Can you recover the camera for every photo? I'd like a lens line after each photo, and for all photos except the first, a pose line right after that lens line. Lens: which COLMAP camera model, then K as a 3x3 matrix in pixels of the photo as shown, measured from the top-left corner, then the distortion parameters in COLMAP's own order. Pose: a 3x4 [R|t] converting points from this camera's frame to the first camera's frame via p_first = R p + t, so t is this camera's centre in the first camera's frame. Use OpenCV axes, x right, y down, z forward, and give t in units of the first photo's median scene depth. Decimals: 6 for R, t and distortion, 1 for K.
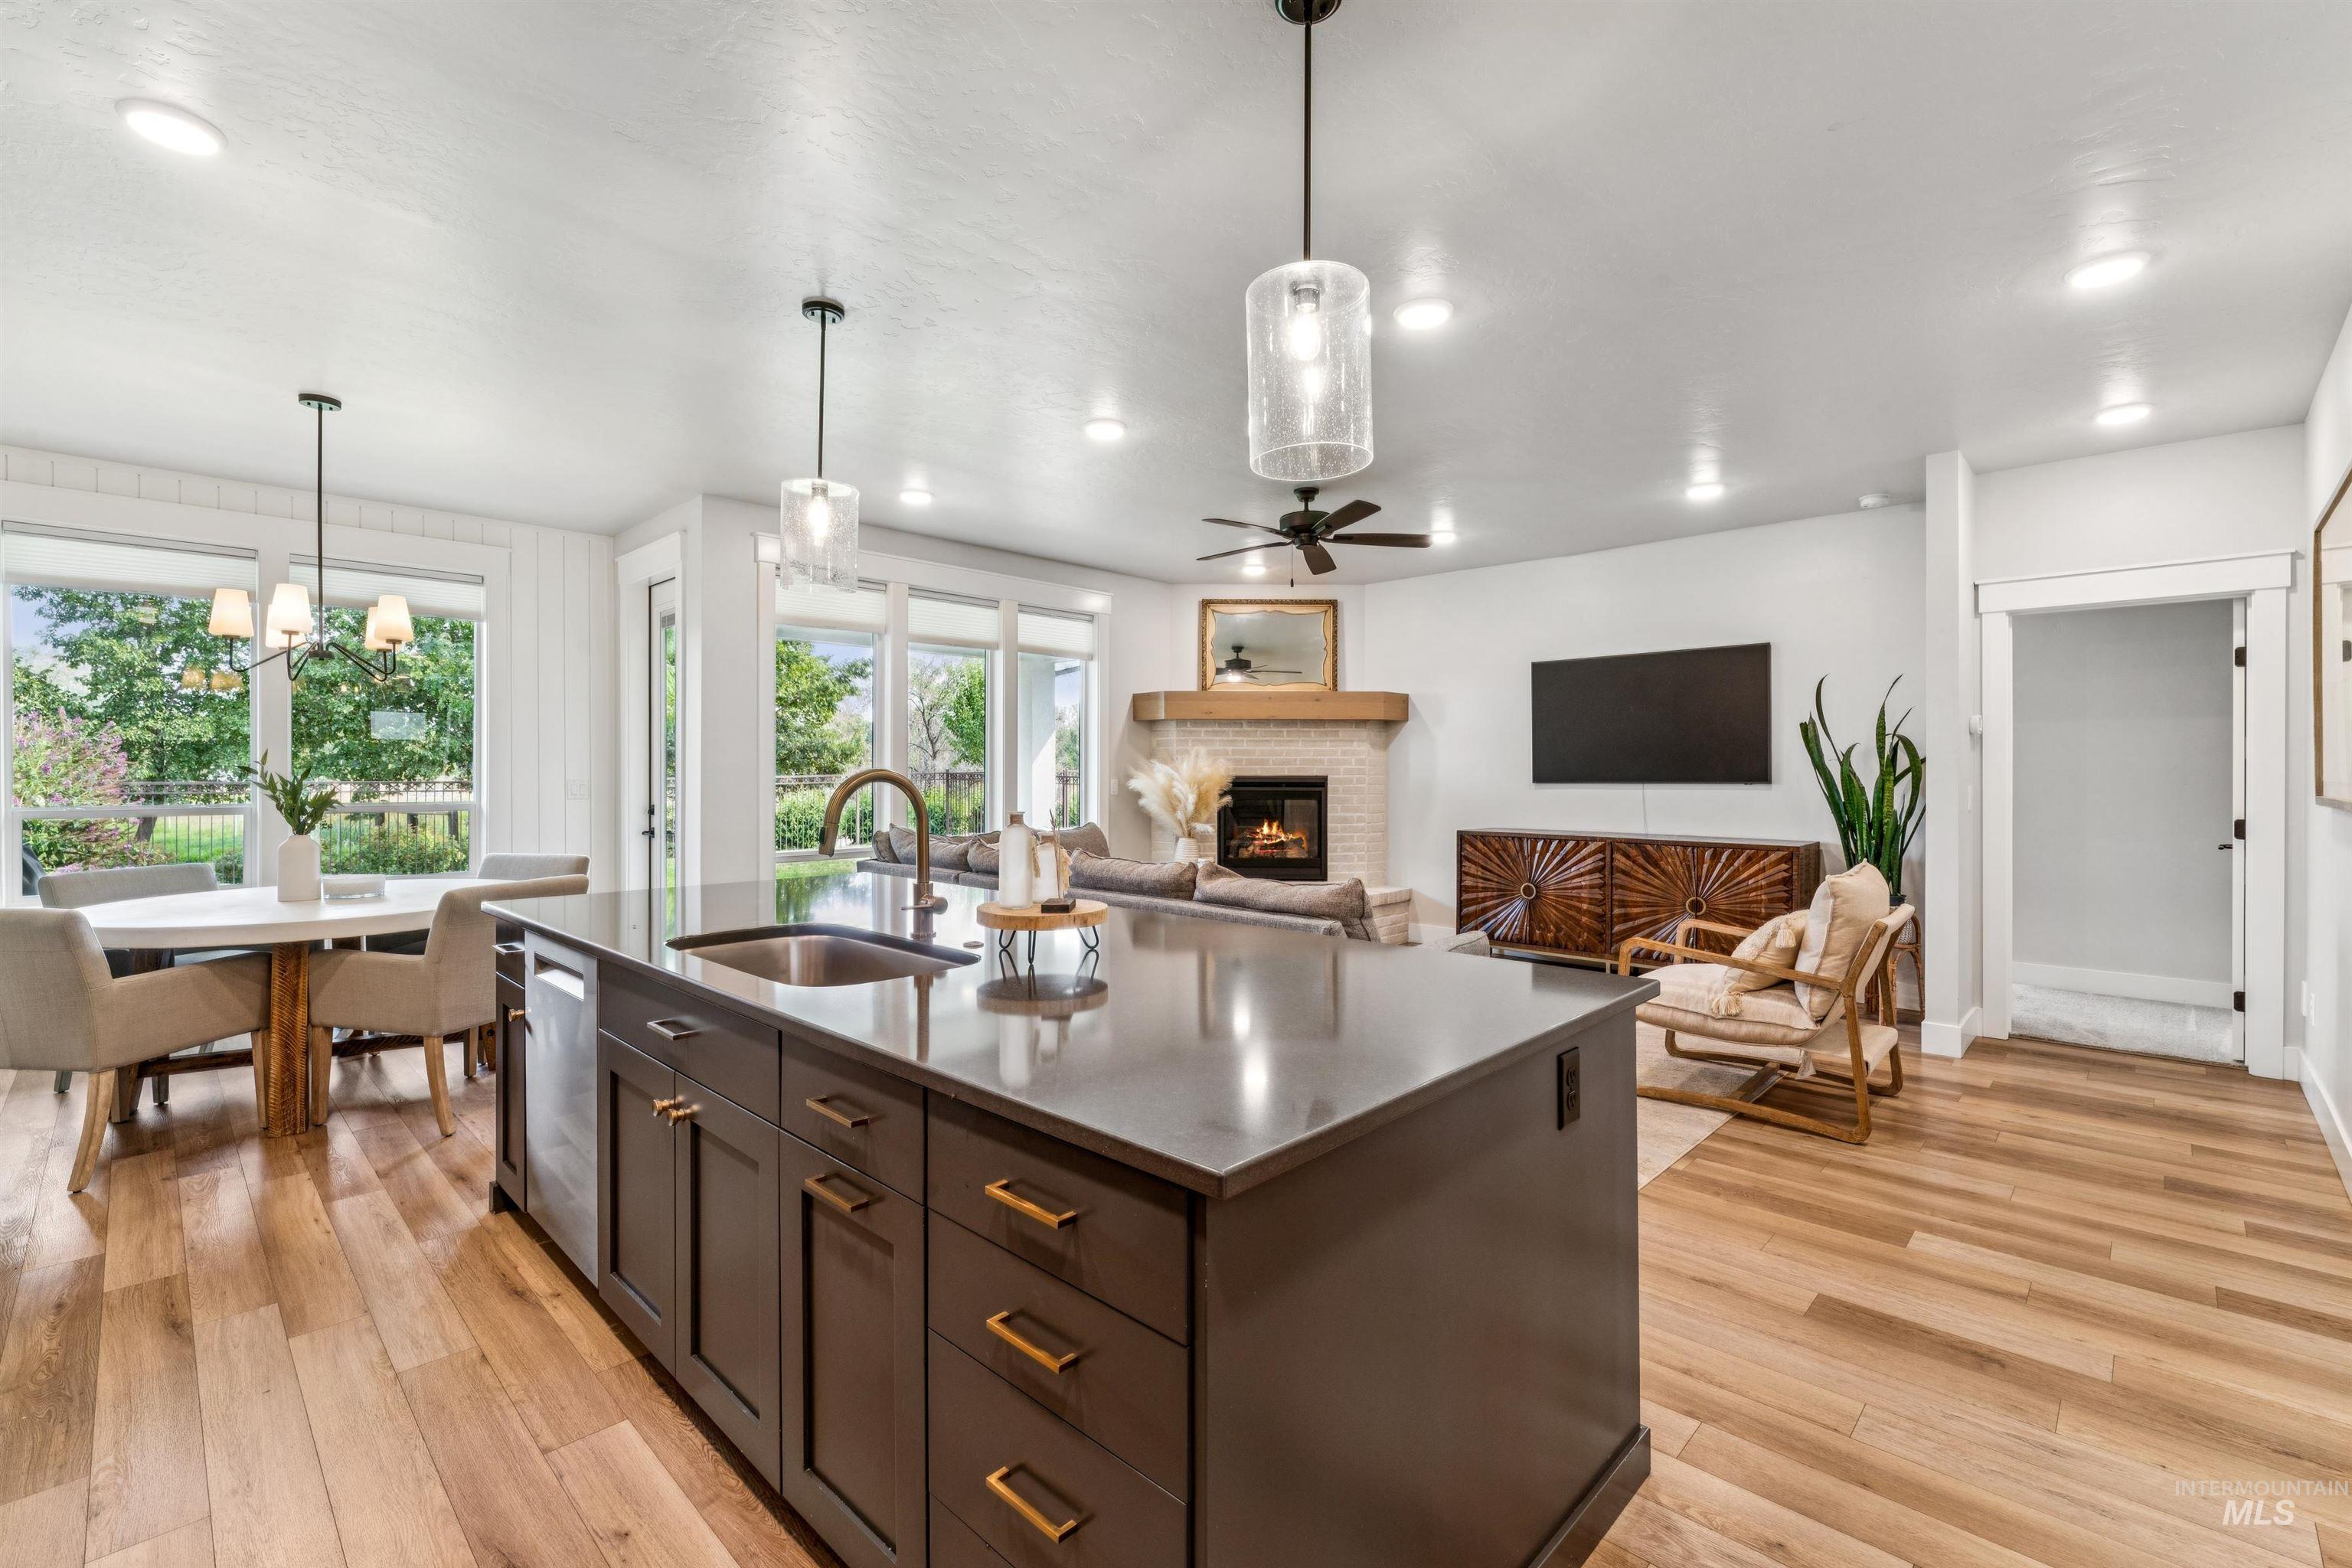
lens RADIAL K [[1014.2, 0, 1175.7], [0, 1014.2, 772.1], [0, 0, 1]] dist [-0.002831, 0.000005]
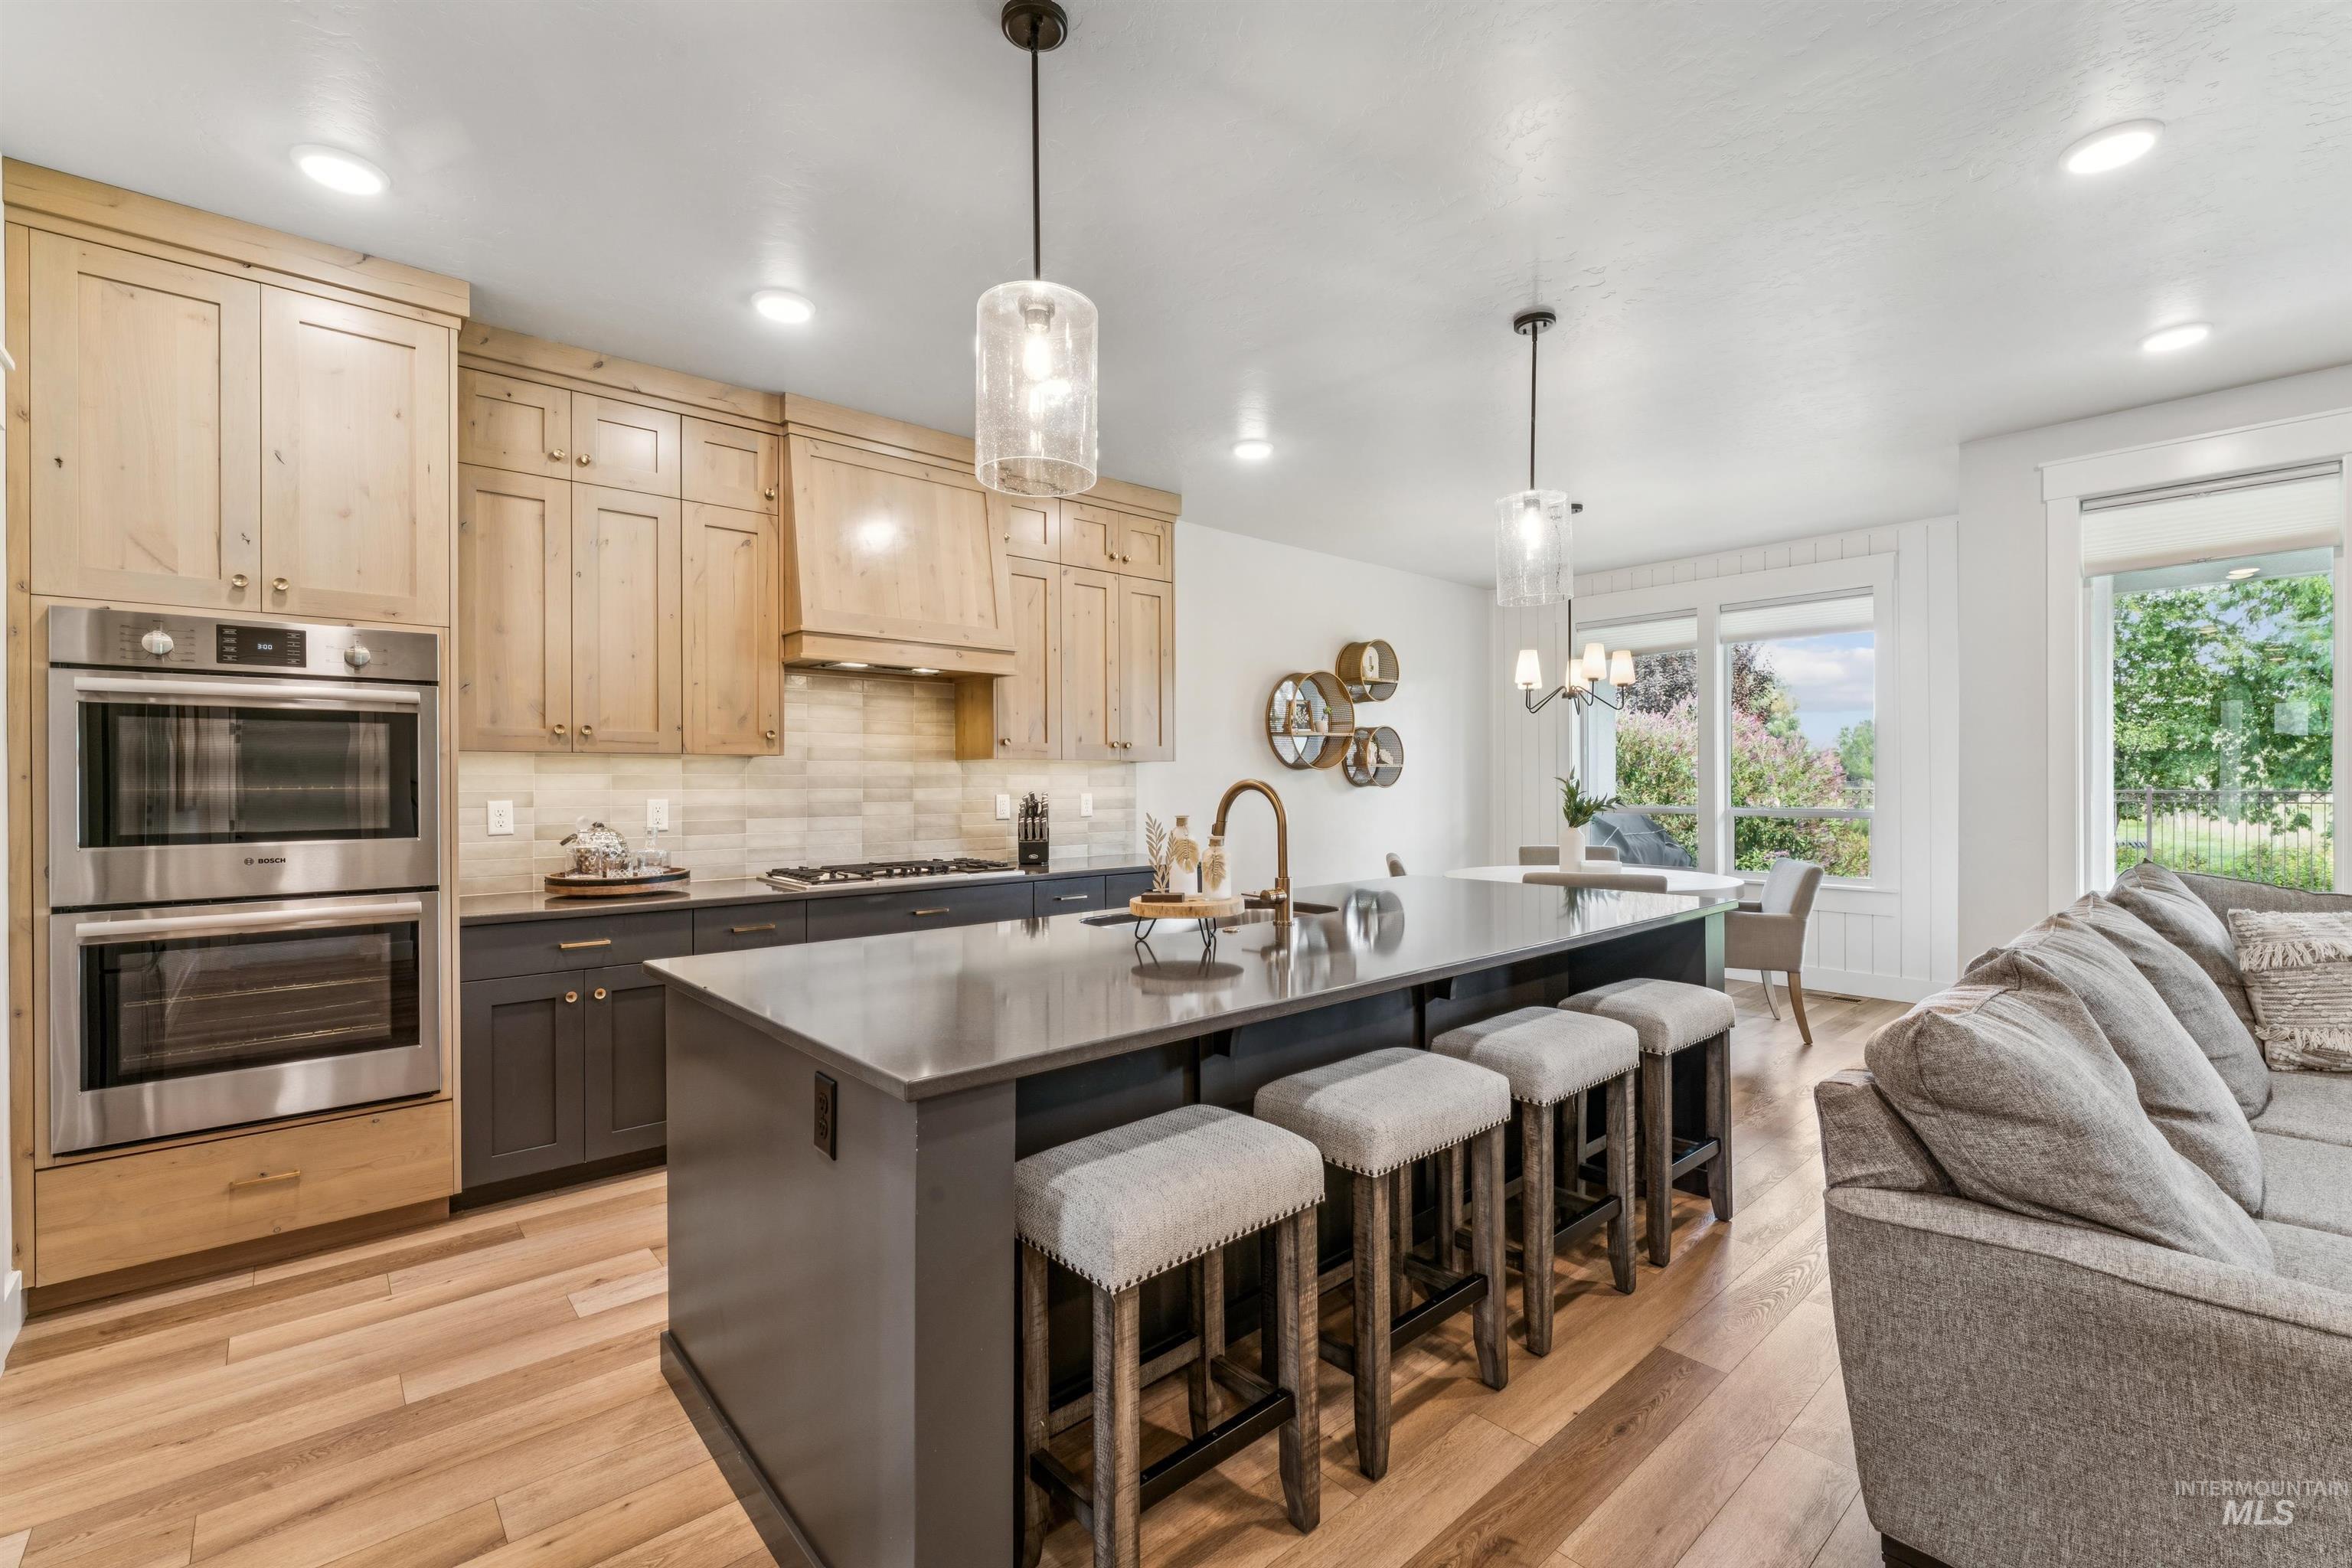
lens RADIAL K [[1014.2, 0, 1191.0], [0, 1014.2, 784.2], [0, 0, 1]] dist [-0.002831, 0.000005]
pose [[-0.069049, -0.000352, -0.997613, 0.317825], [0.002833, 0.999996, -0.000549, 0.001742], [0.997609, -0.002864, -0.069048, 0.338500]]
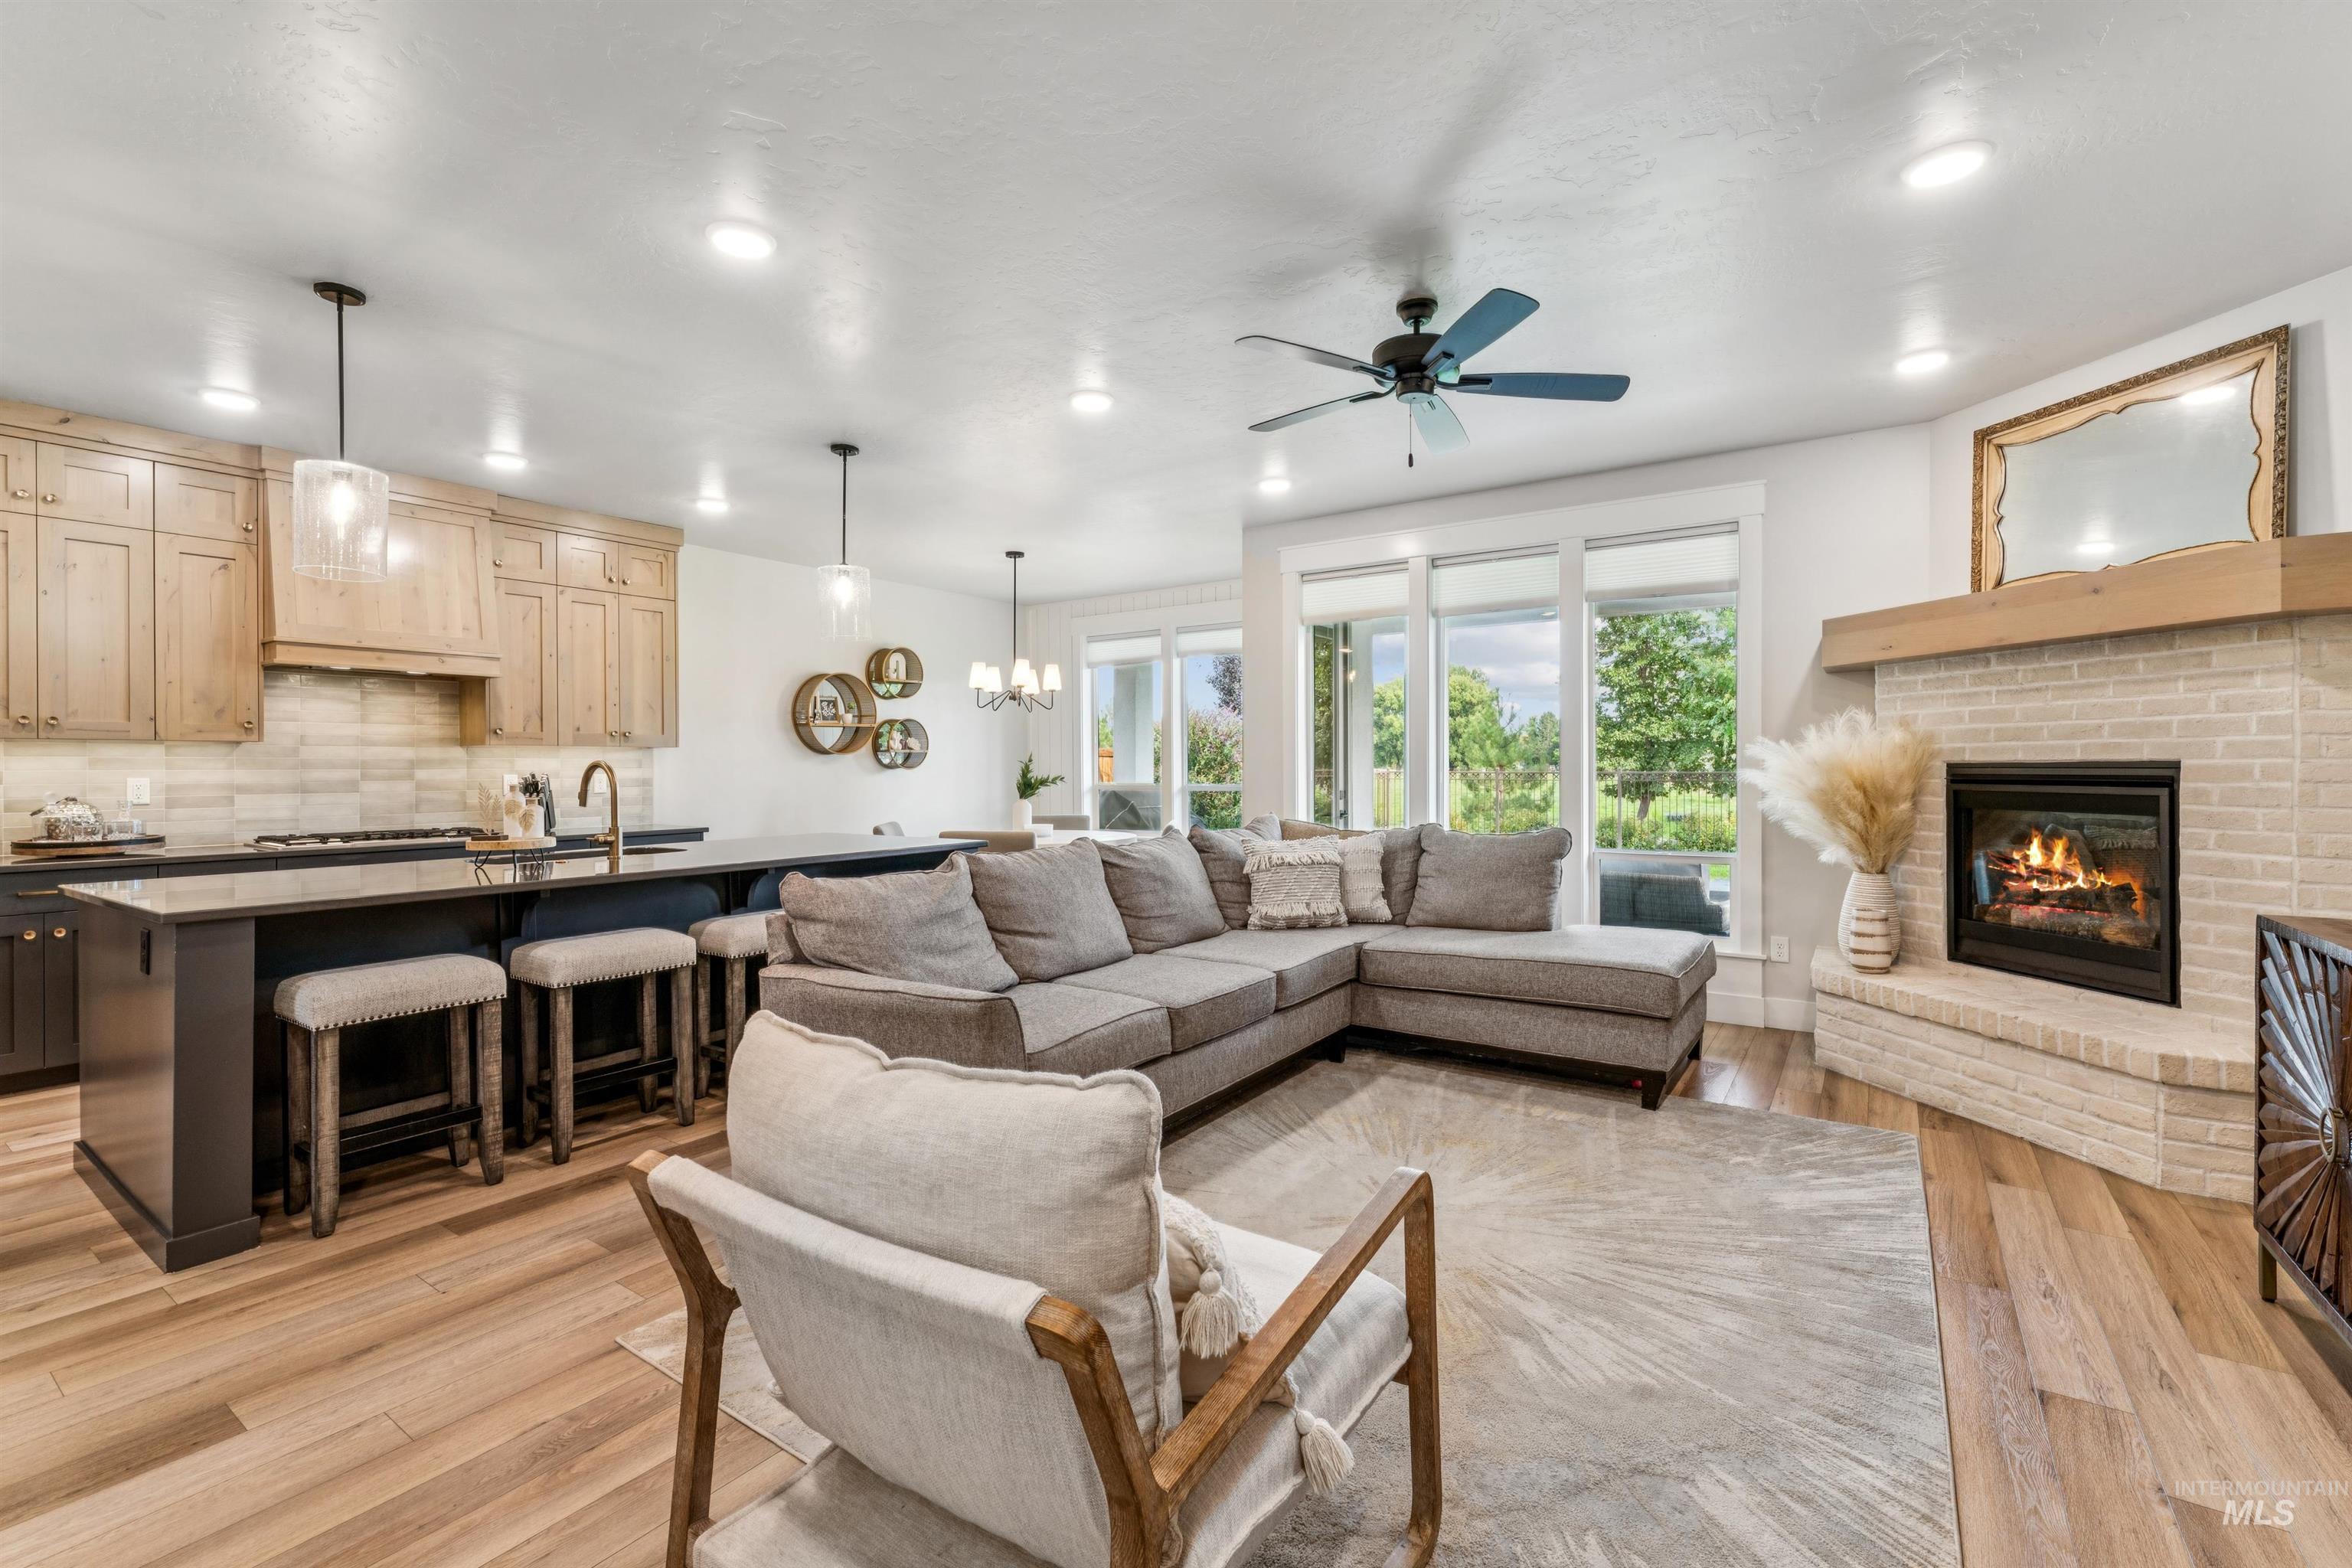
lens RADIAL K [[1014.2, 0, 1188.8], [0, 1014.2, 768.6], [0, 0, 1]] dist [-0.002831, 0.000005]
pose [[0.171760, -0.001079, -0.985138, 0.497090], [0.004710, 0.999989, -0.000274, 0.005146], [0.985128, -0.004593, 0.171763, 0.516985]]
